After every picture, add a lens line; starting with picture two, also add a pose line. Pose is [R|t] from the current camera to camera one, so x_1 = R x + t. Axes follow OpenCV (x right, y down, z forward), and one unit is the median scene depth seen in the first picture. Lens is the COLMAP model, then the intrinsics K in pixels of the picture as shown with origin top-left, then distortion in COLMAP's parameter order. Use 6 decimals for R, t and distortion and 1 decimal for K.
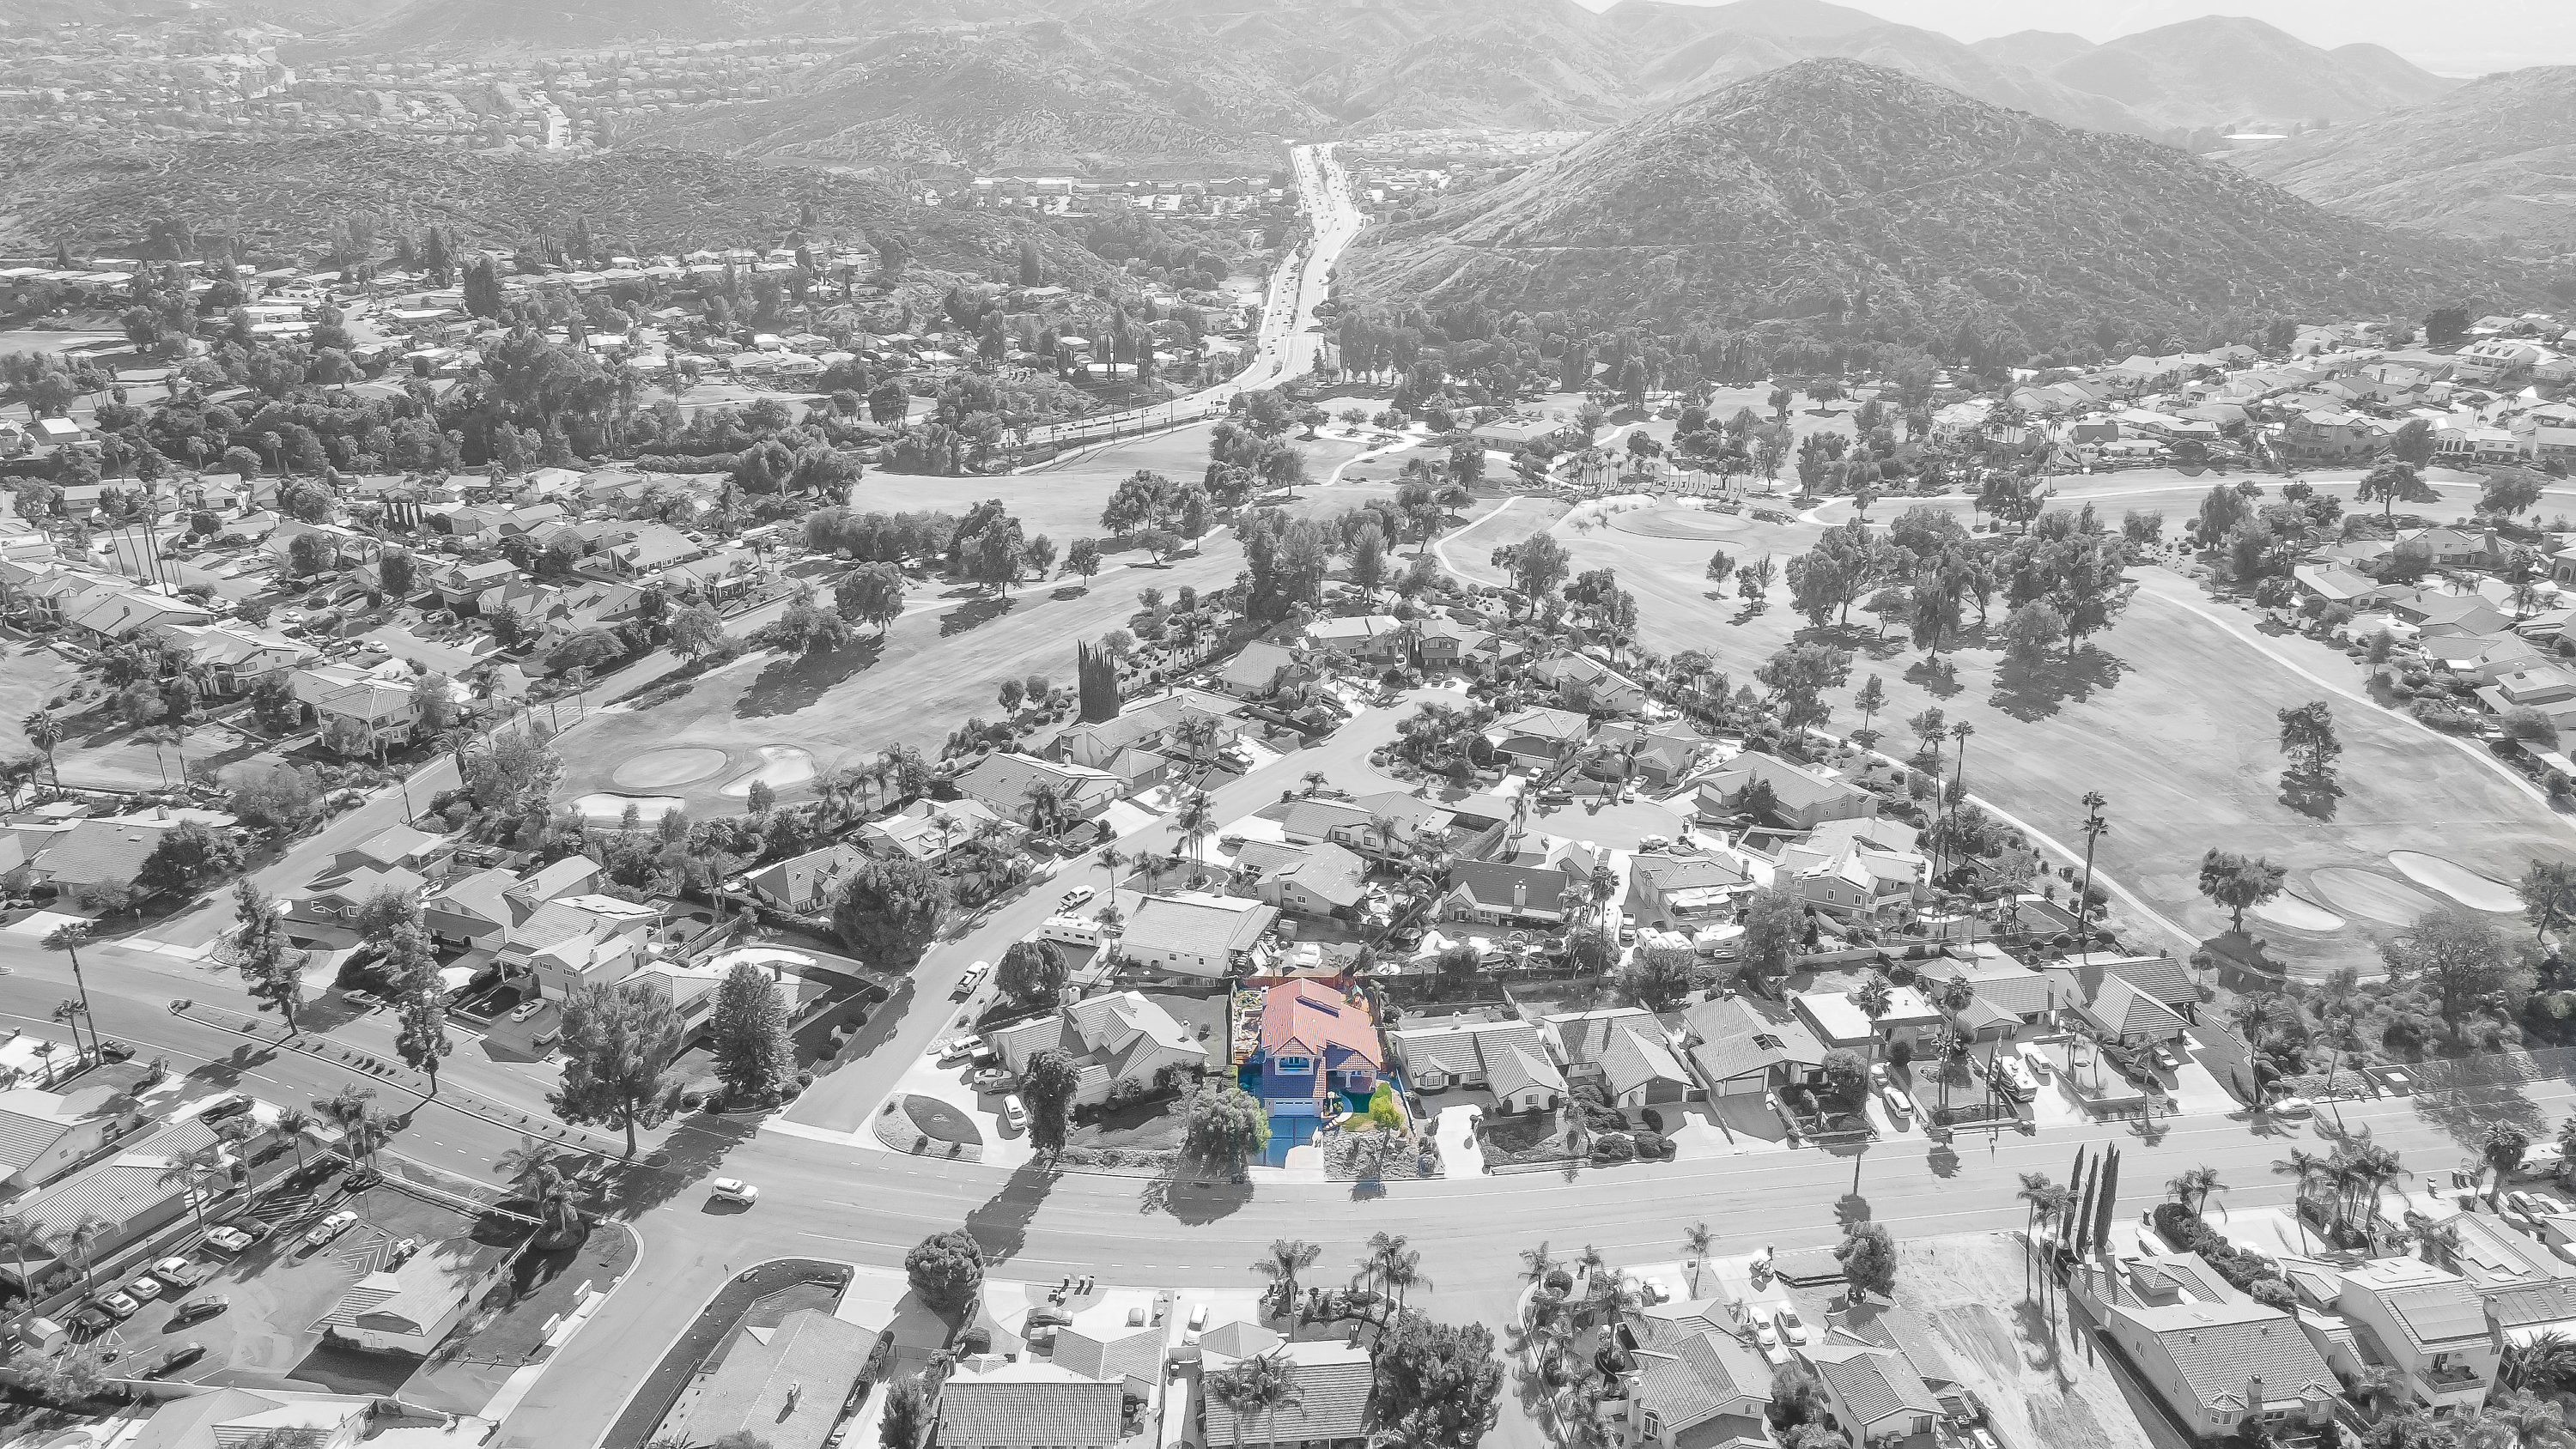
lens RADIAL K [[1878.9, 0, 1279.7], [0, 1878.9, 726.3], [0, 0, 1]] dist [0.029442, 0.051688]
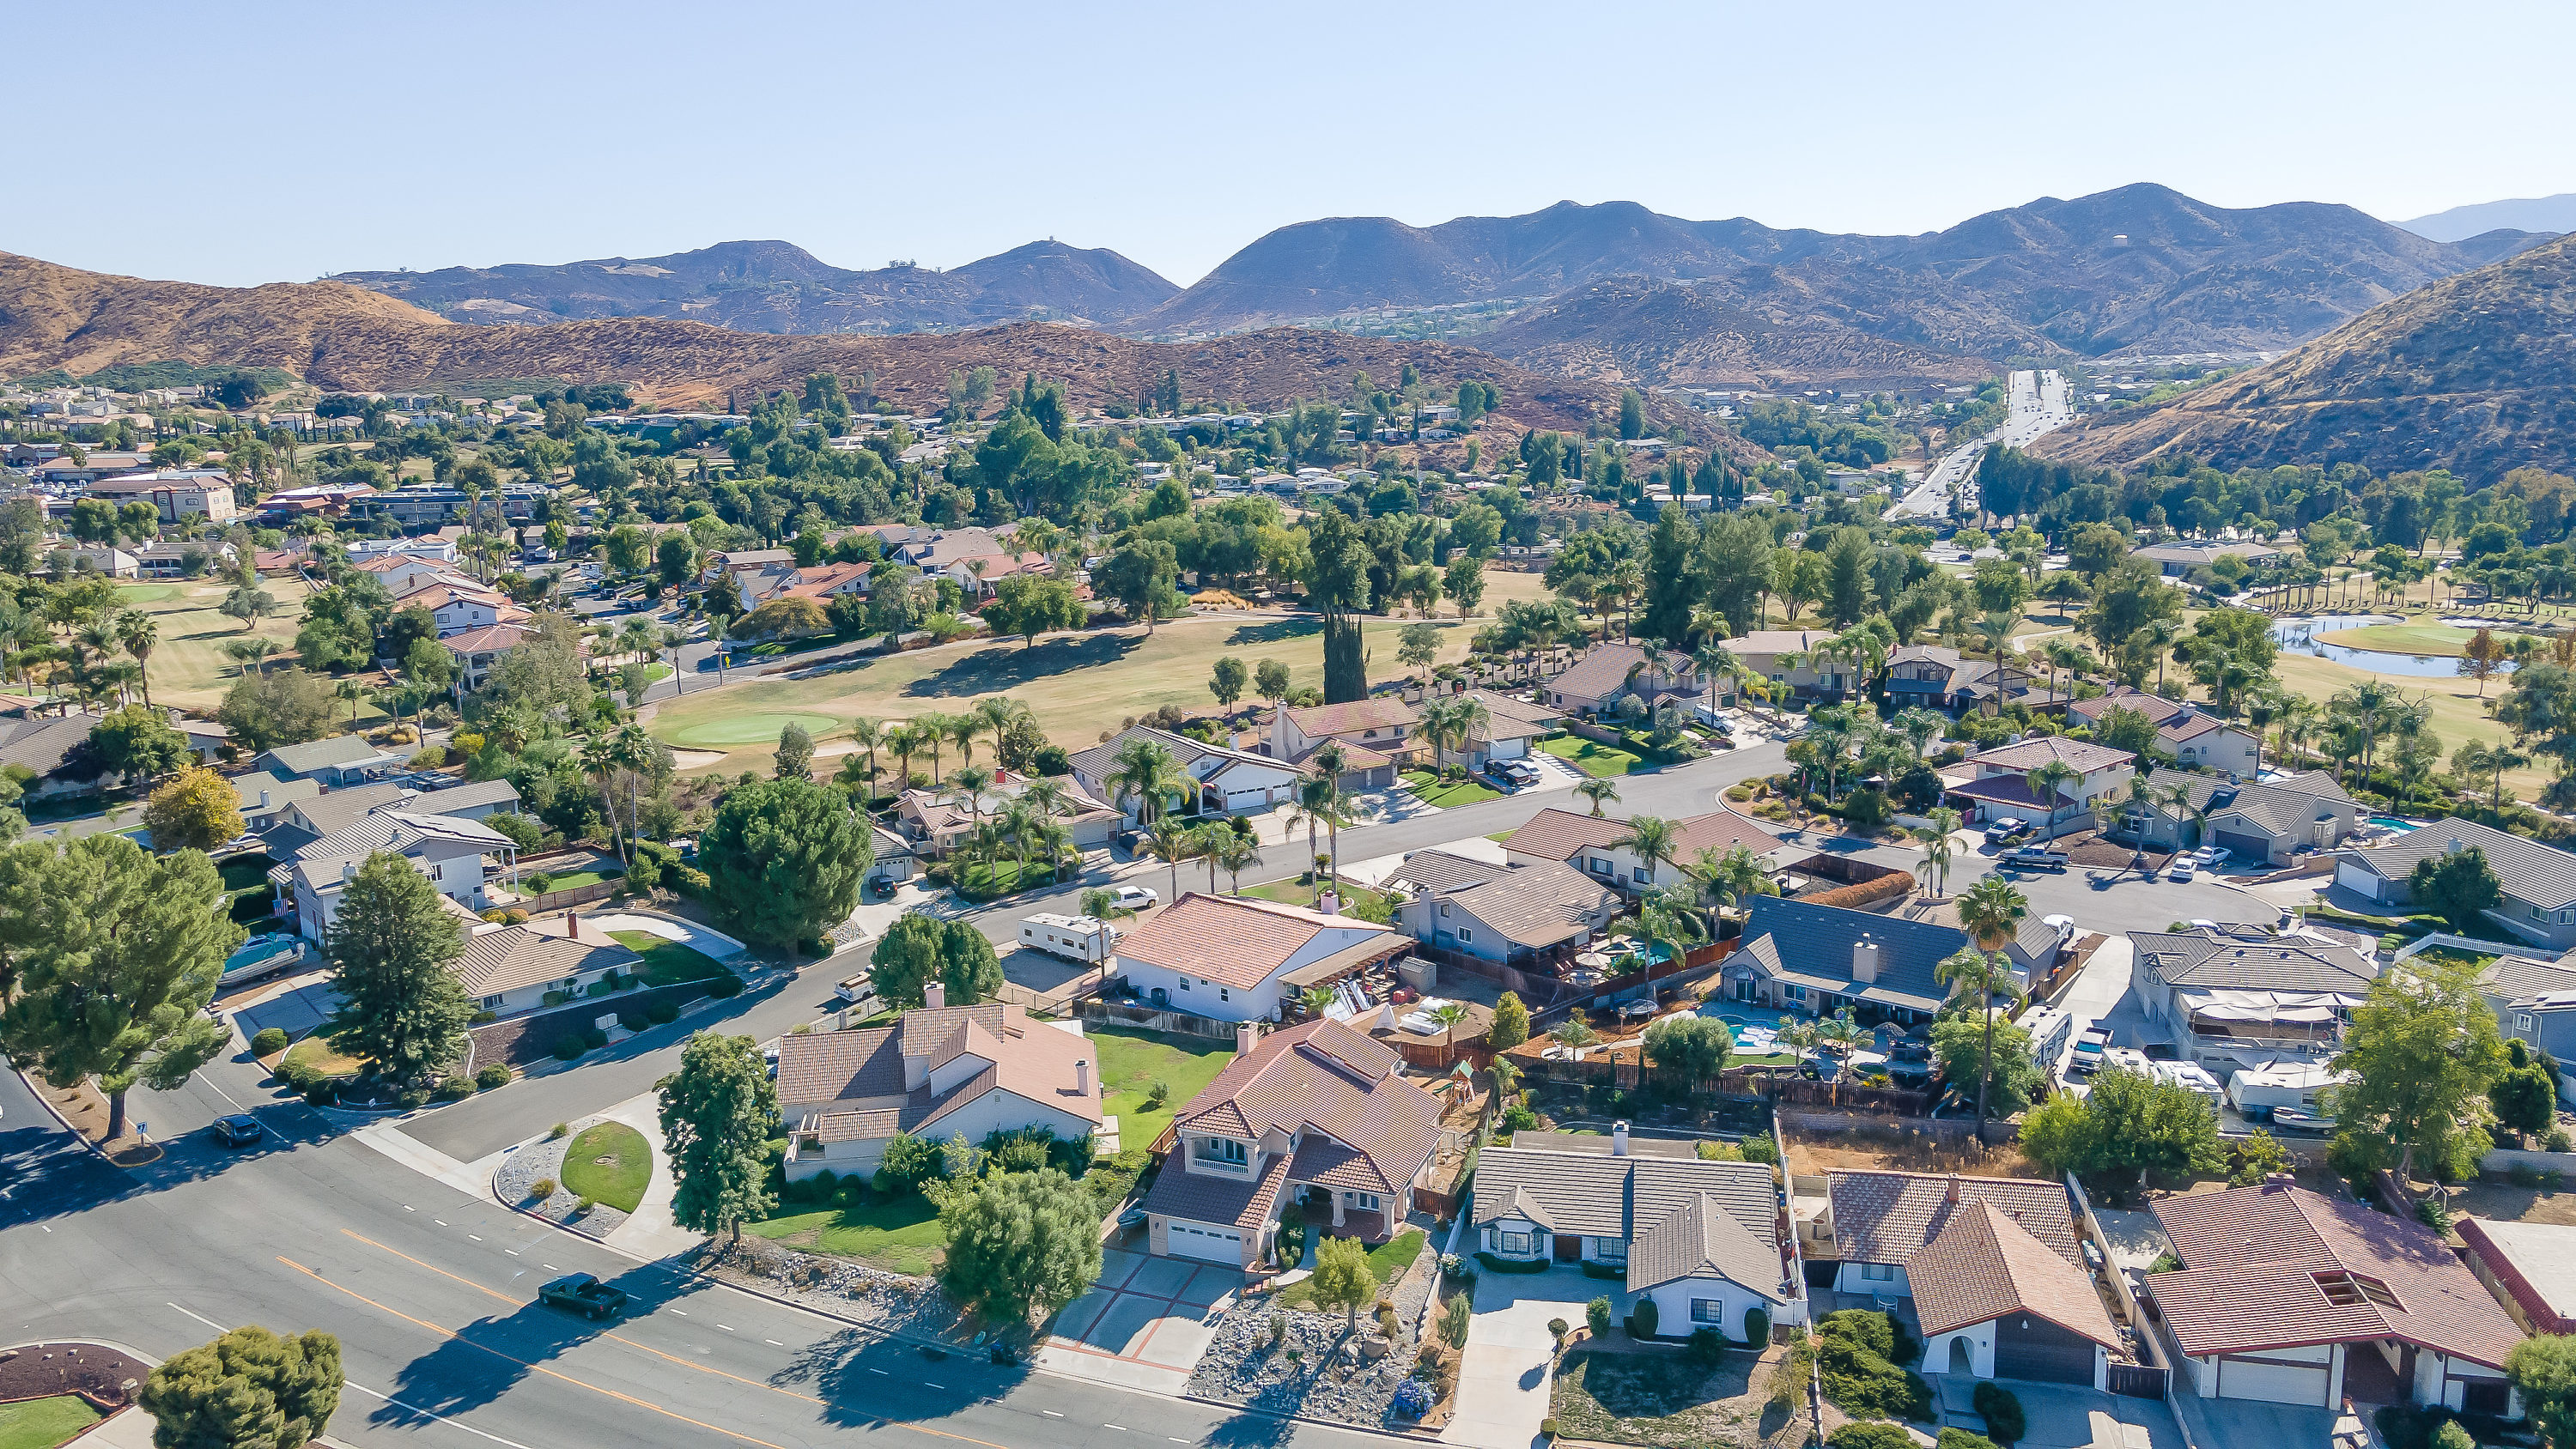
lens RADIAL K [[1878.9, 0, 1279.7], [0, 1878.9, 726.3], [0, 0, 1]] dist [0.029442, 0.051688]
pose [[0.926663, 0.052585, -0.372197, 0.172474], [-0.108864, 0.985275, -0.131837, 0.114631], [0.359784, 0.162687, 0.918743, 0.462127]]
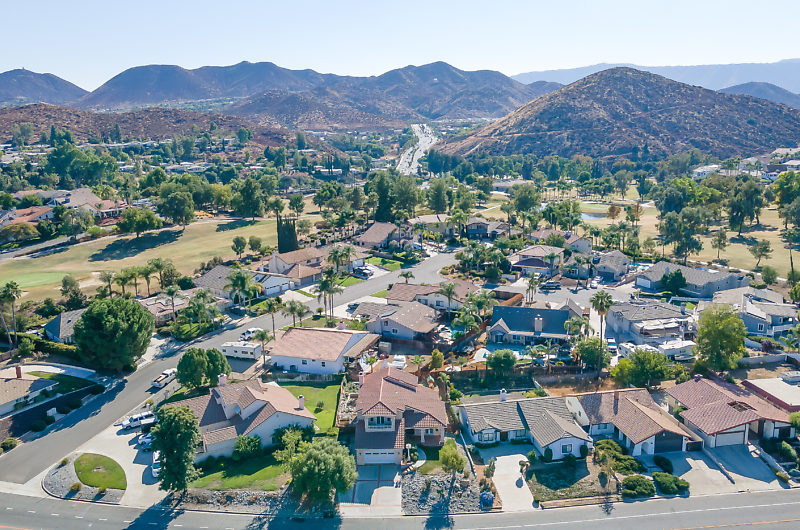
lens RADIAL K [[689.7, 0, 397.1], [0, 689.7, 267.6], [0, 0, 1]] dist [0.006744, 0.110253]
pose [[0.999539, -0.020018, -0.022817, 0.027997], [0.016858, 0.991224, -0.131111, 0.118117], [0.025241, 0.130666, 0.991105, 0.448413]]
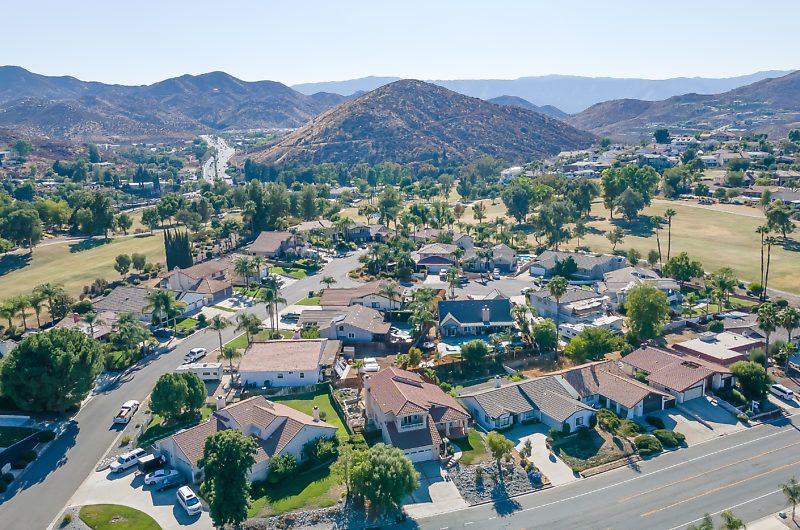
lens RADIAL K [[689.7, 0, 397.1], [0, 689.7, 267.6], [0, 0, 1]] dist [0.006744, 0.110253]
pose [[0.955310, -0.092510, 0.280757, -0.107077], [0.131488, 0.983620, -0.123299, 0.115311], [-0.264752, 0.154705, 0.951826, 0.467150]]
